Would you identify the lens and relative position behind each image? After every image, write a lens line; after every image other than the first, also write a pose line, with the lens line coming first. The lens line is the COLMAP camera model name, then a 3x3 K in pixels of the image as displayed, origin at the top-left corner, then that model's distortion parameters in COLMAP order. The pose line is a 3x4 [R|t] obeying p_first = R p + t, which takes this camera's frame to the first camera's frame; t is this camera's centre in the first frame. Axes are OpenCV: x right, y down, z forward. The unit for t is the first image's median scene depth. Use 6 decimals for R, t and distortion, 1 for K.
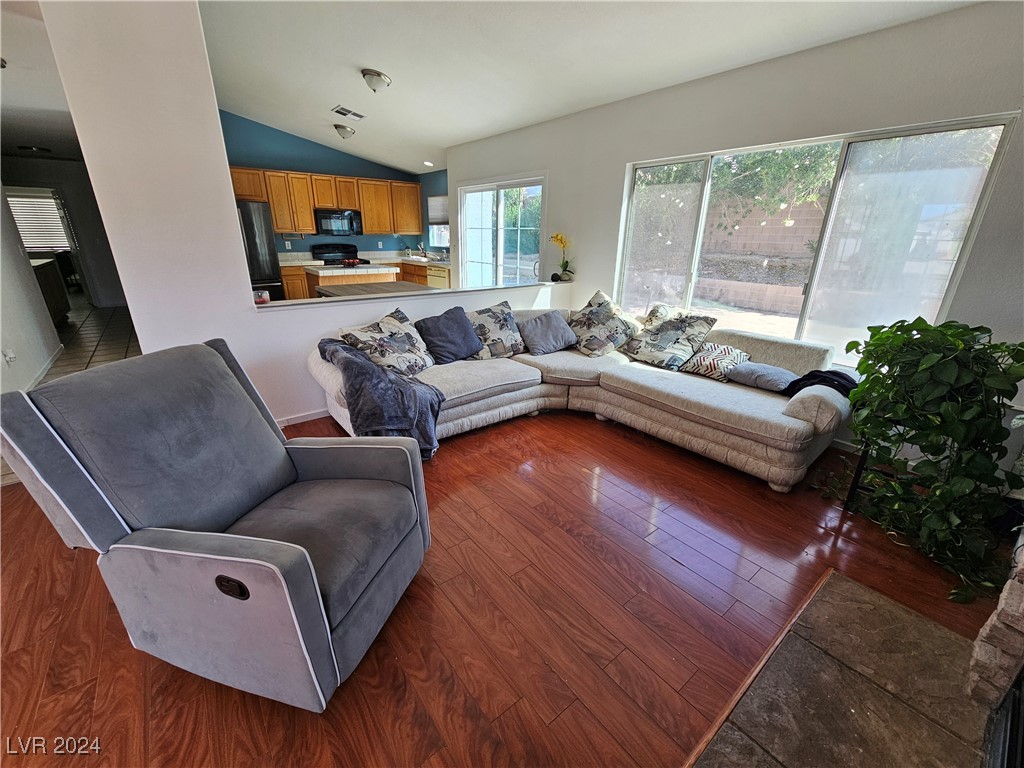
lens RADIAL K [[420.1, 0, 513.1], [0, 420.1, 388.0], [0, 0, 1]] dist [-0.002797, 0.000810]
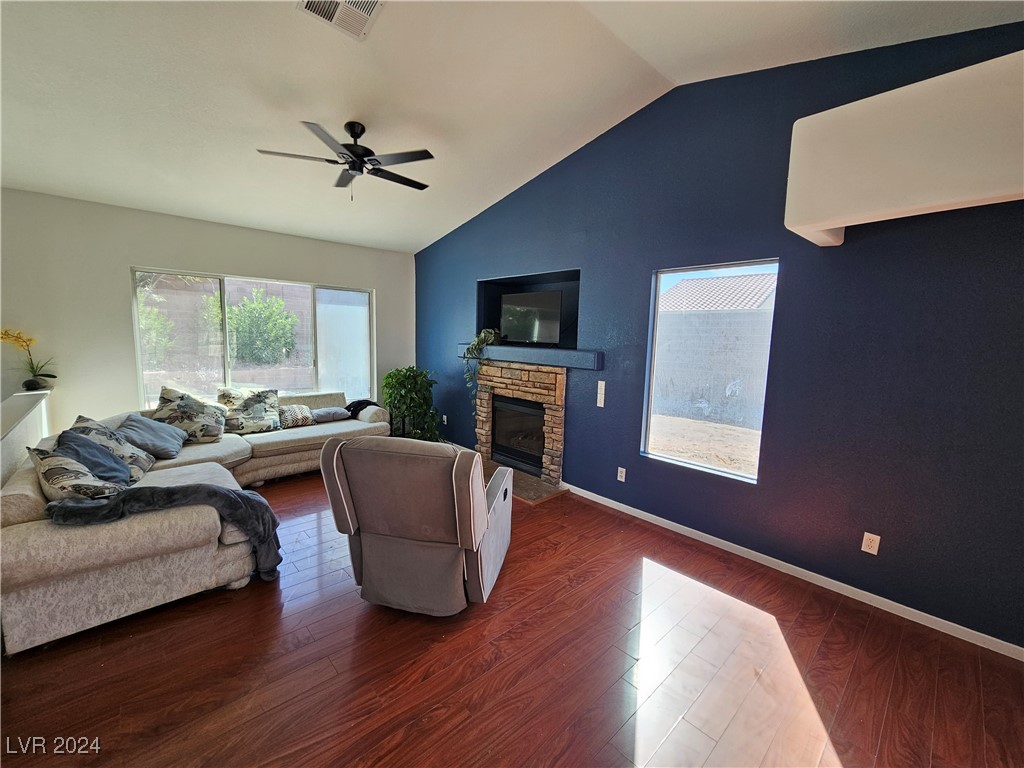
lens RADIAL K [[420.1, 0, 513.6], [0, 420.1, 381.3], [0, 0, 1]] dist [-0.002797, 0.000810]
pose [[-0.081709, -0.125819, 0.988683, -0.897832], [0.318193, 0.936792, 0.145512, -0.131284], [-0.944498, 0.326481, -0.036510, 0.262601]]
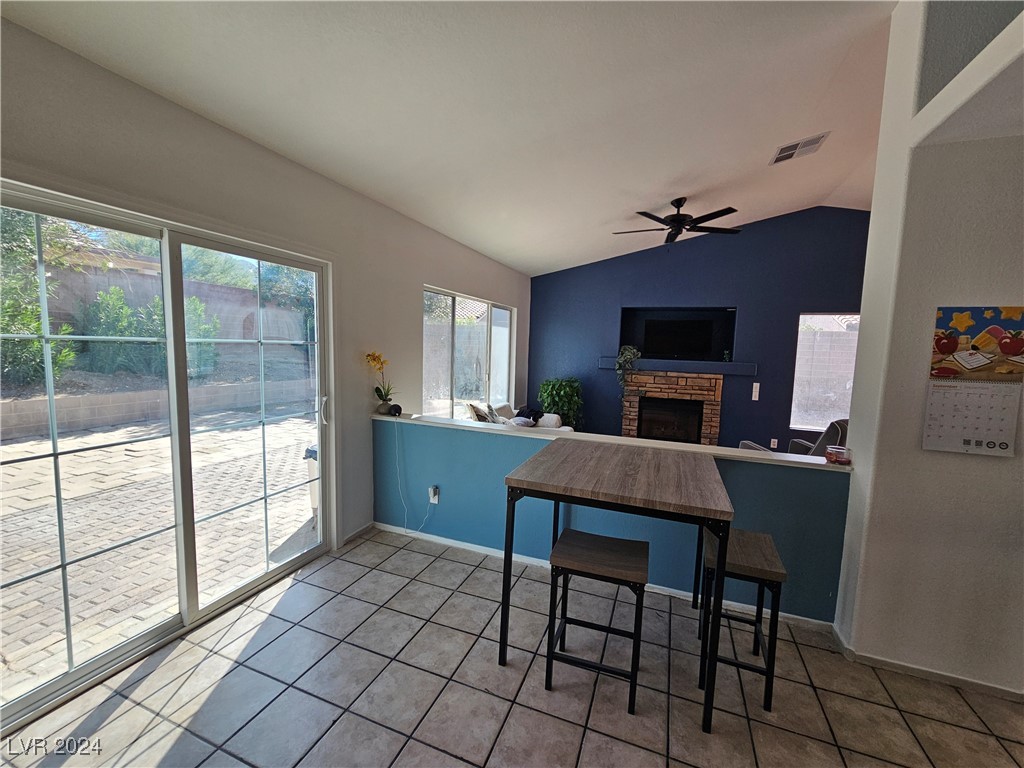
lens RADIAL K [[420.1, 0, 513.3], [0, 420.1, 381.5], [0, 0, 1]] dist [-0.002797, 0.000810]
pose [[-0.500006, -0.101733, 0.860026, -0.773962], [0.264748, 0.927578, 0.263644, -0.564220], [-0.824562, 0.359514, -0.436861, 1.438229]]
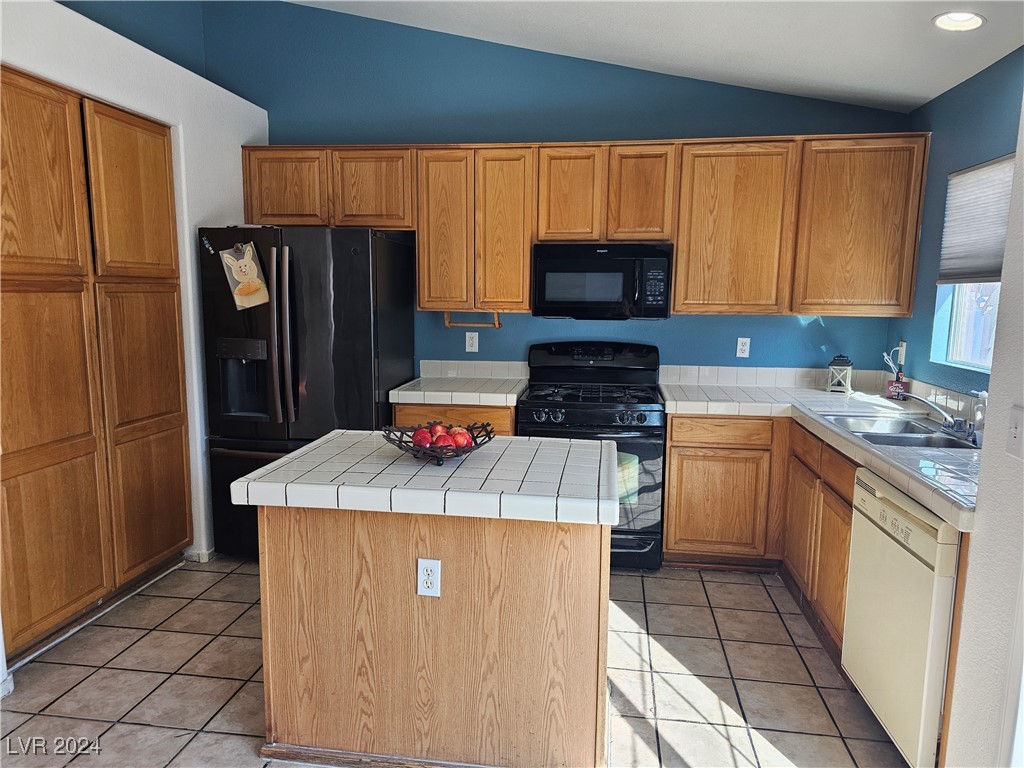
lens RADIAL K [[686.4, 0, 508.4], [0, 686.4, 390.3], [0, 0, 1]] dist [0.037847, -0.022723]
pose [[0.678607, 0.096505, -0.728134, -0.145974], [-0.253464, 0.961203, -0.108828, -0.475405], [0.689383, 0.258408, 0.676740, 1.231886]]
